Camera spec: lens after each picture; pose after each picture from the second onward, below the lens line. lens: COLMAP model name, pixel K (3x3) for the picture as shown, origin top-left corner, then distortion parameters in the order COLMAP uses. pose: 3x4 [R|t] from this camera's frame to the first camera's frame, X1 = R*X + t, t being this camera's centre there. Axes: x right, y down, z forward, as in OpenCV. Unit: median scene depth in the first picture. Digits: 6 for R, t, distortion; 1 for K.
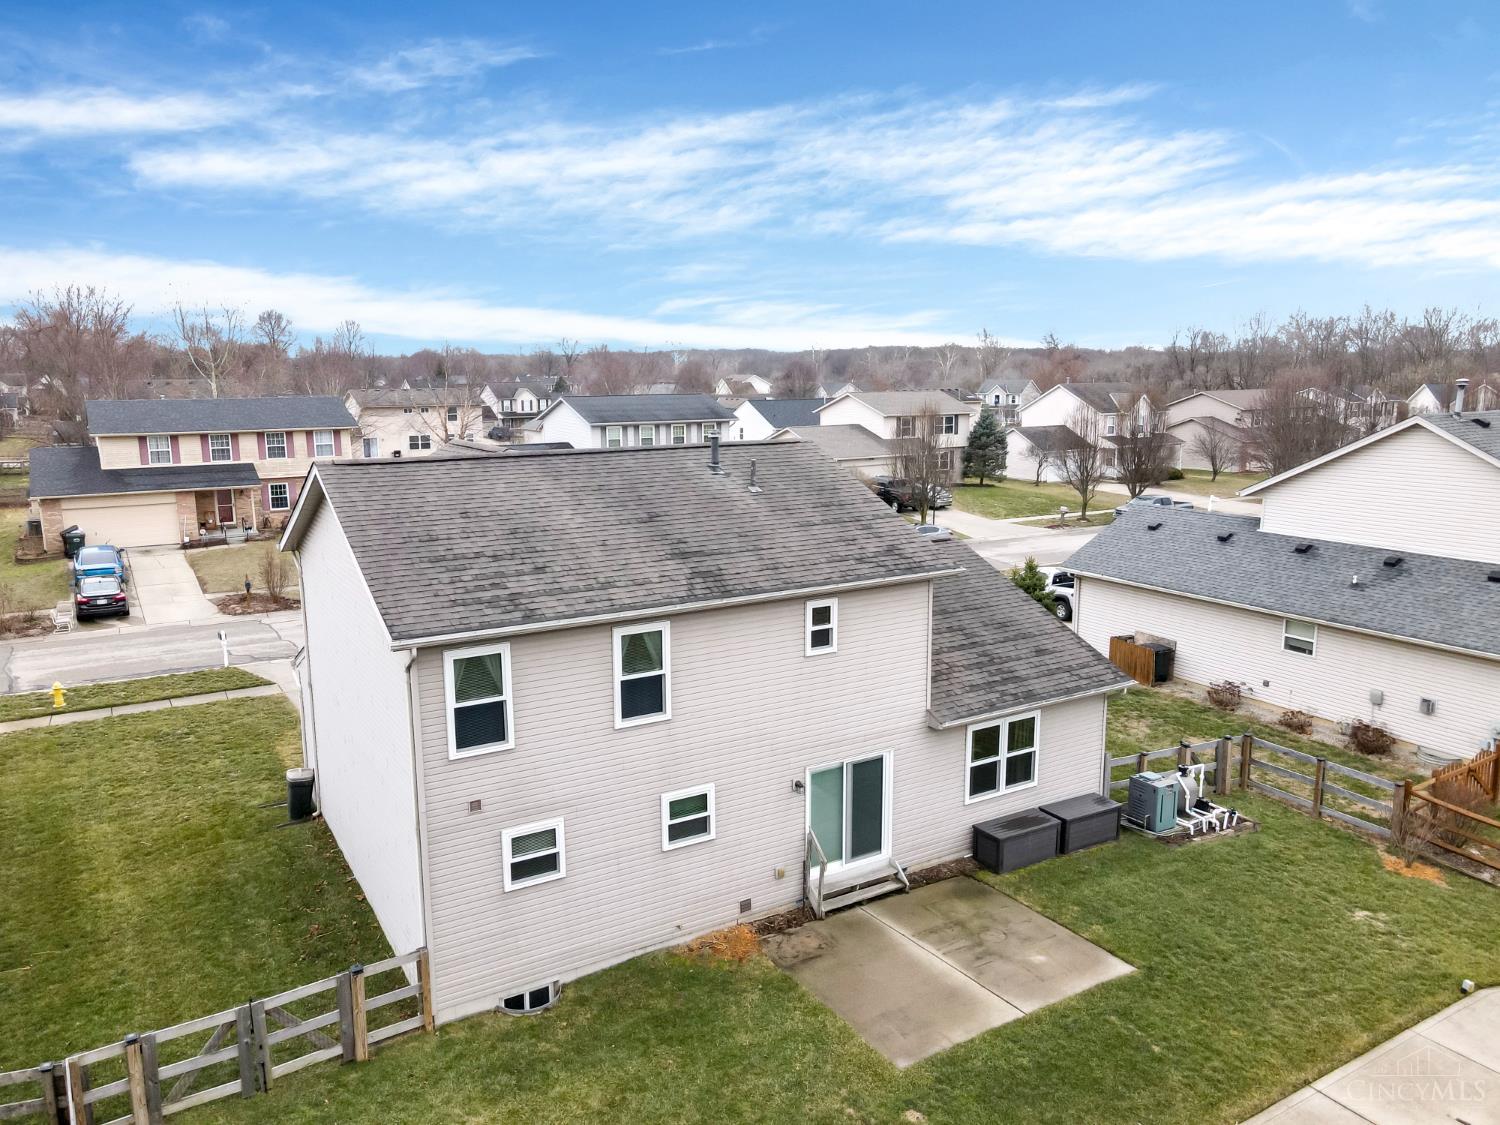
lens RADIAL K [[1097.8, 0, 748.1], [0, 1097.8, 562.0], [0, 0, 1]] dist [0.025494, -0.014241]
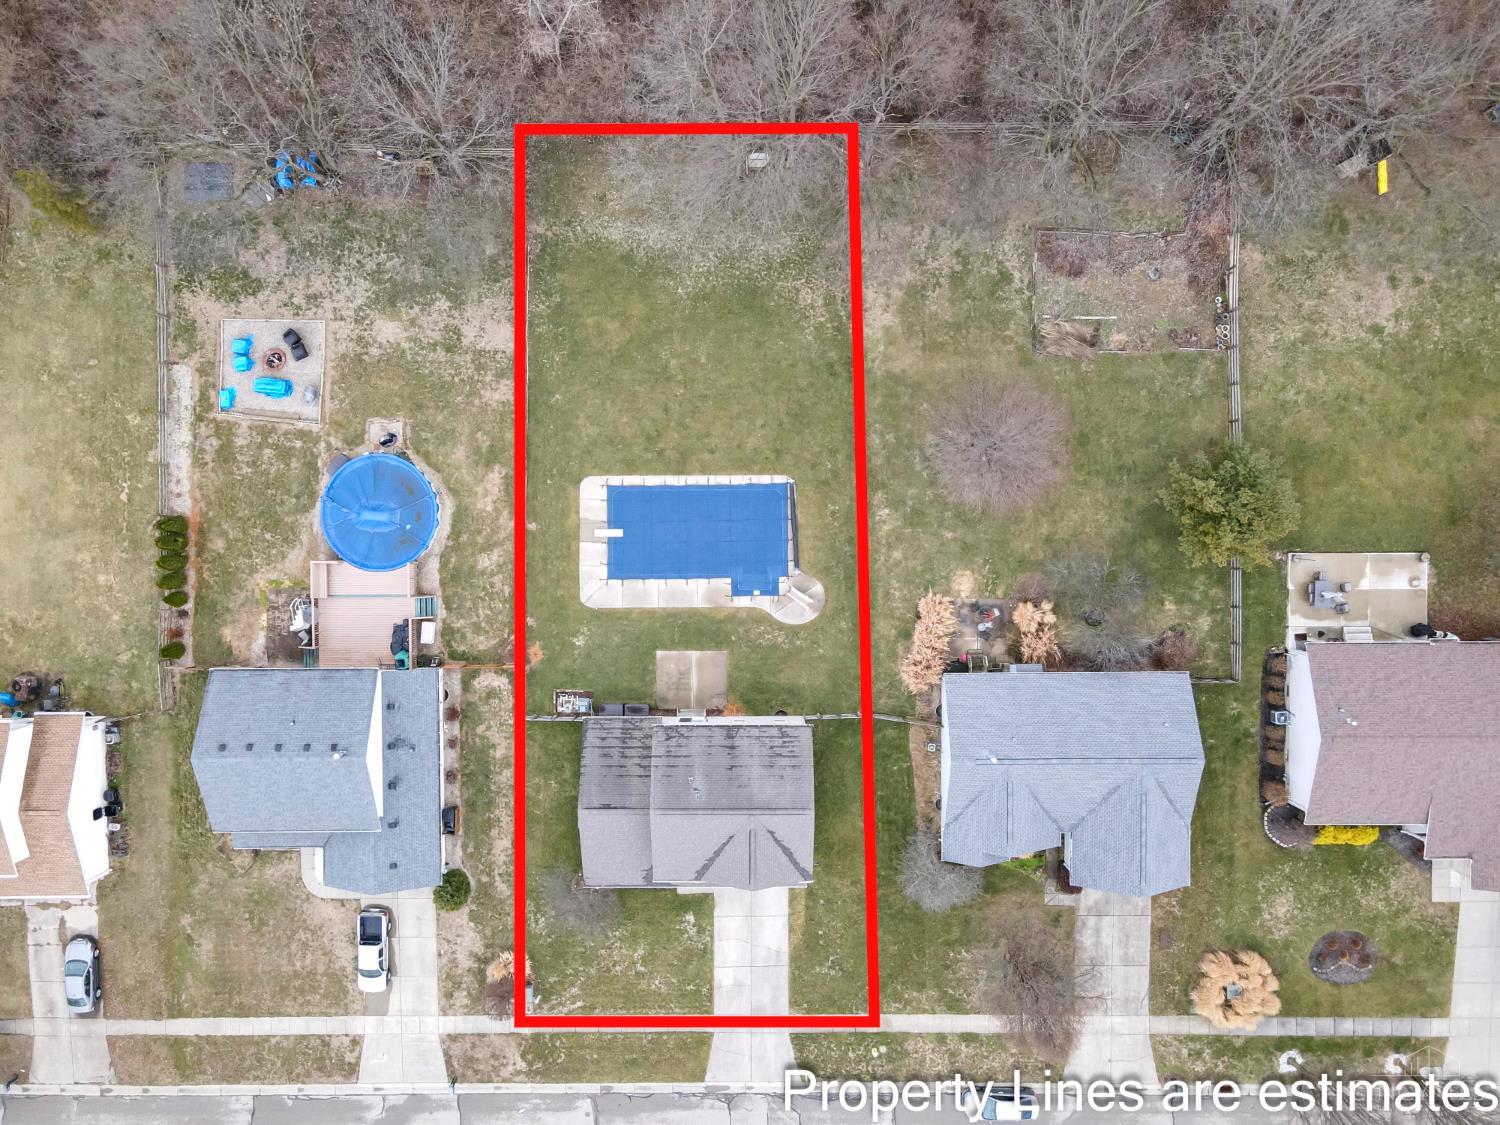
lens RADIAL K [[1097.8, 0, 745.2], [0, 1097.8, 560.6], [0, 0, 1]] dist [0.025494, -0.014241]
pose [[-0.858250, -0.513214, -0.004193, 0.206592], [0.102914, -0.180097, 0.978250, -3.008647], [-0.502807, 0.839152, 0.207385, -0.284200]]
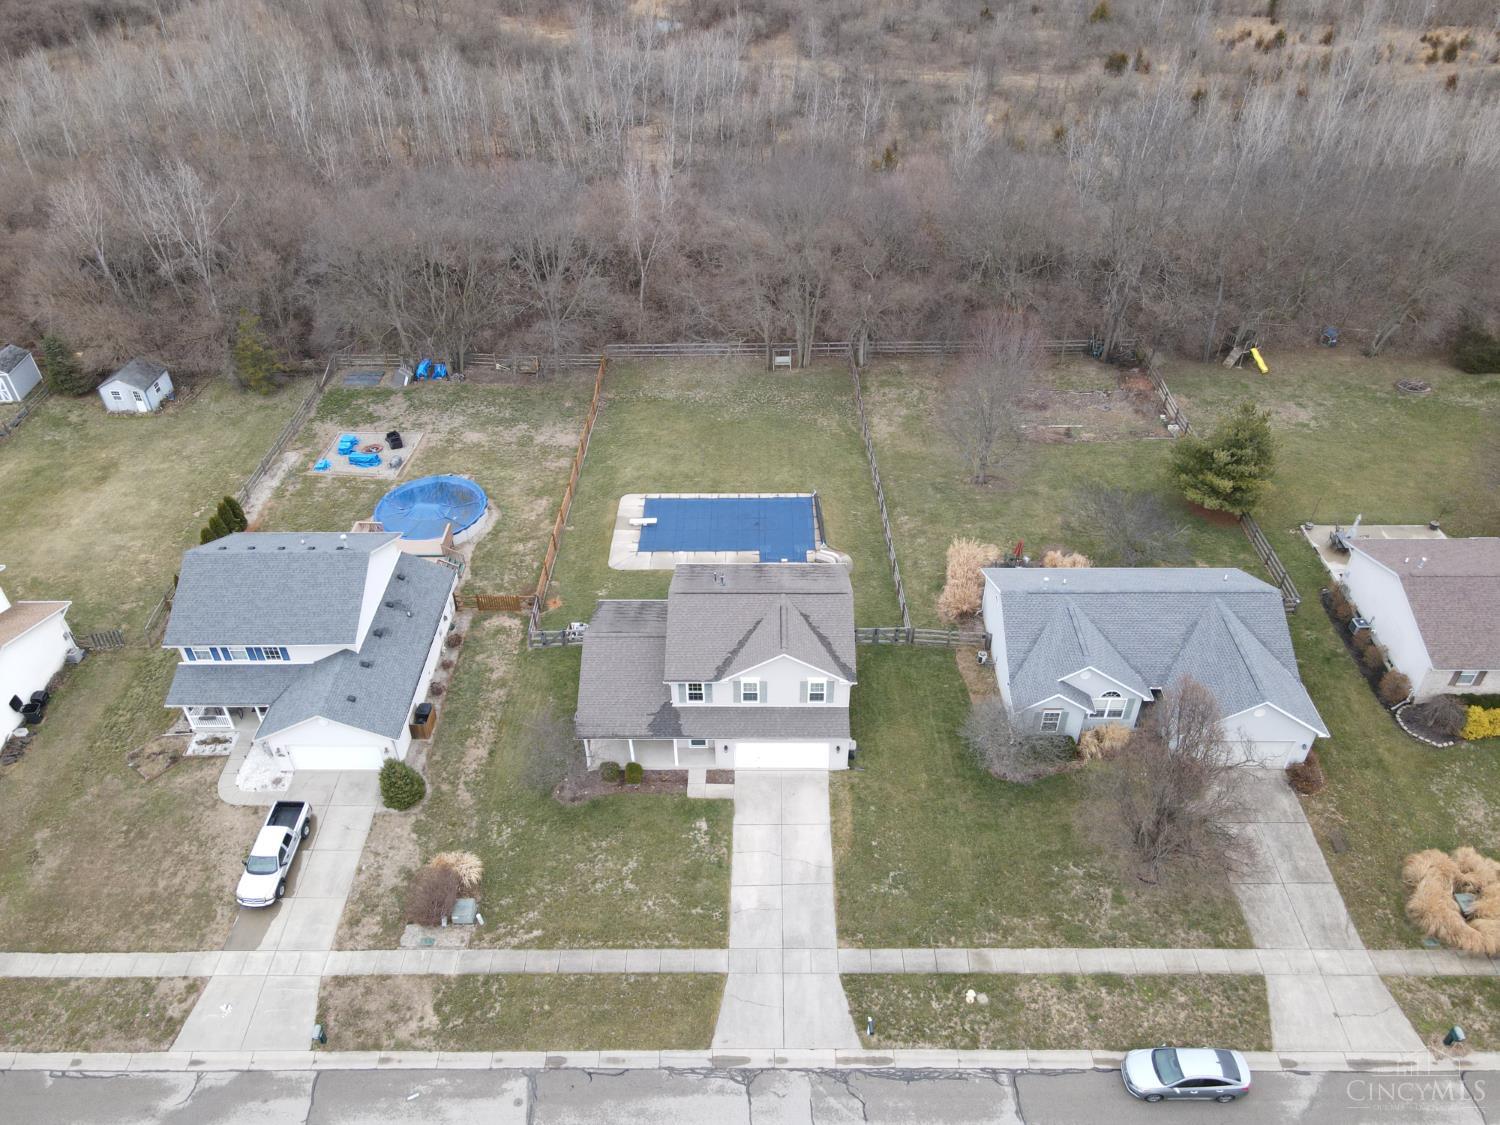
lens RADIAL K [[1097.8, 0, 745.9], [0, 1097.8, 557.2], [0, 0, 1]] dist [0.025494, -0.014241]
pose [[-0.849062, -0.314241, 0.424671, -1.259627], [0.110496, 0.680443, 0.724422, -2.173250], [-0.516608, 0.662004, -0.543017, 2.443608]]
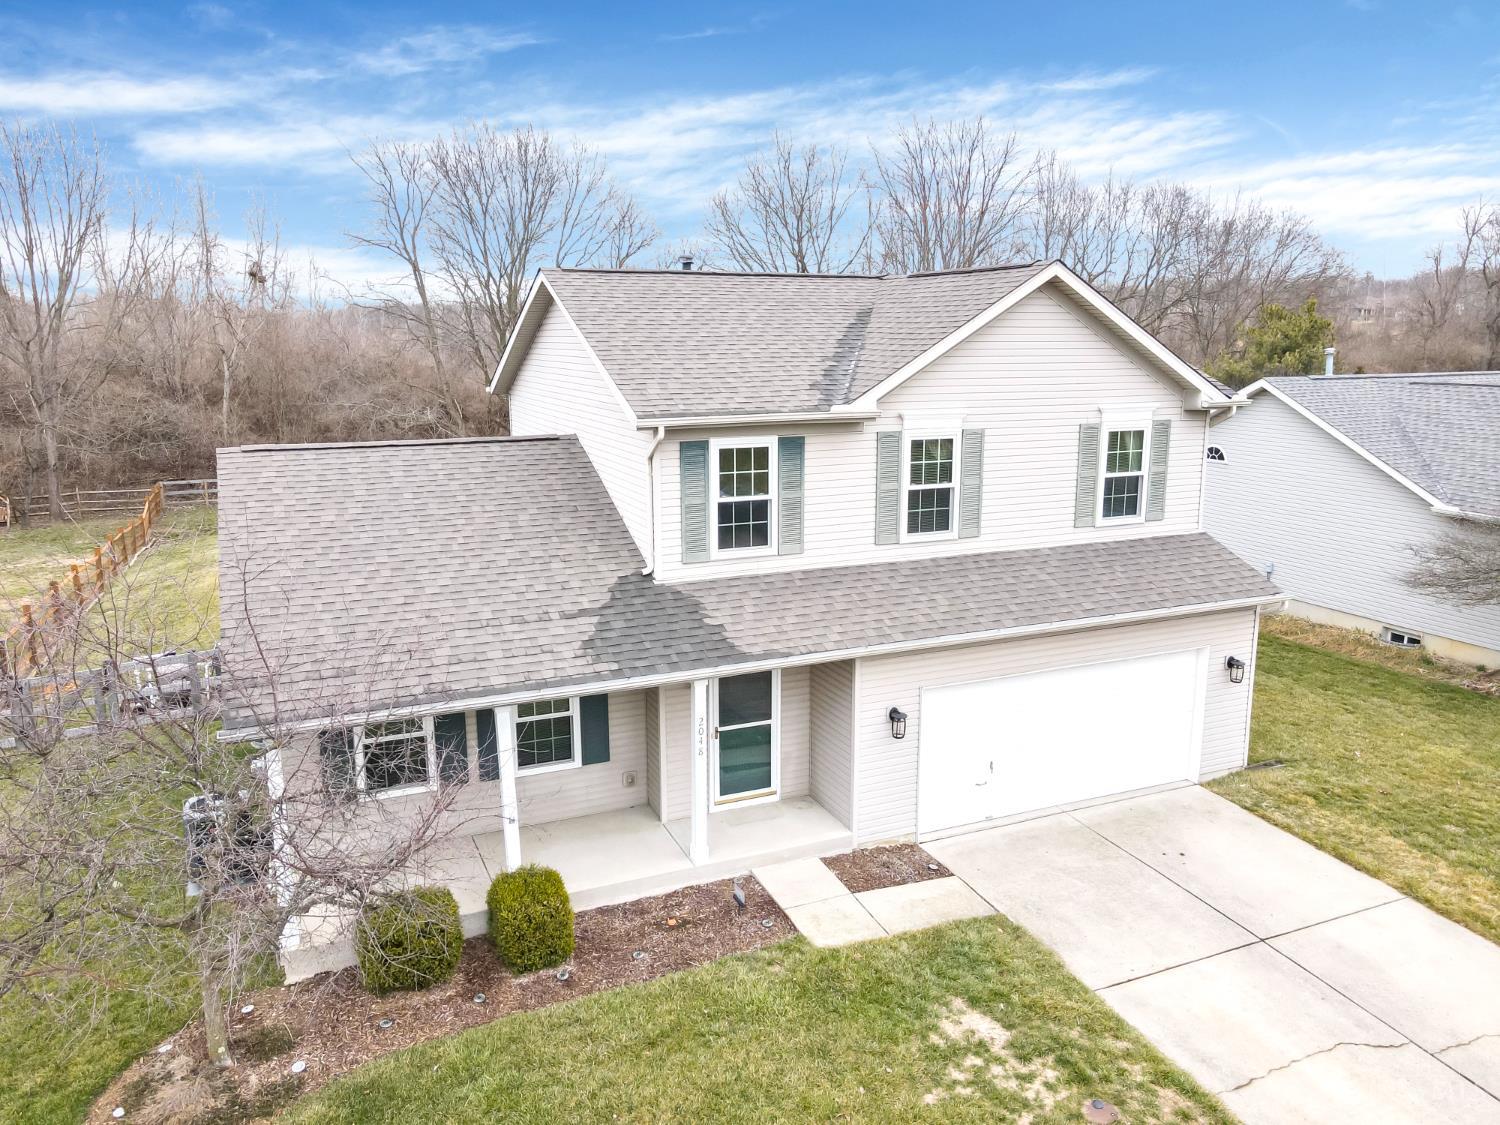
lens RADIAL K [[1097.8, 0, 746.2], [0, 1097.8, 561.4], [0, 0, 1]] dist [0.025494, -0.014241]
pose [[-0.991479, -0.013609, 0.129550, -0.200252], [0.034422, 0.931805, 0.361323, -0.212128], [-0.125633, 0.362704, -0.923397, 1.898401]]
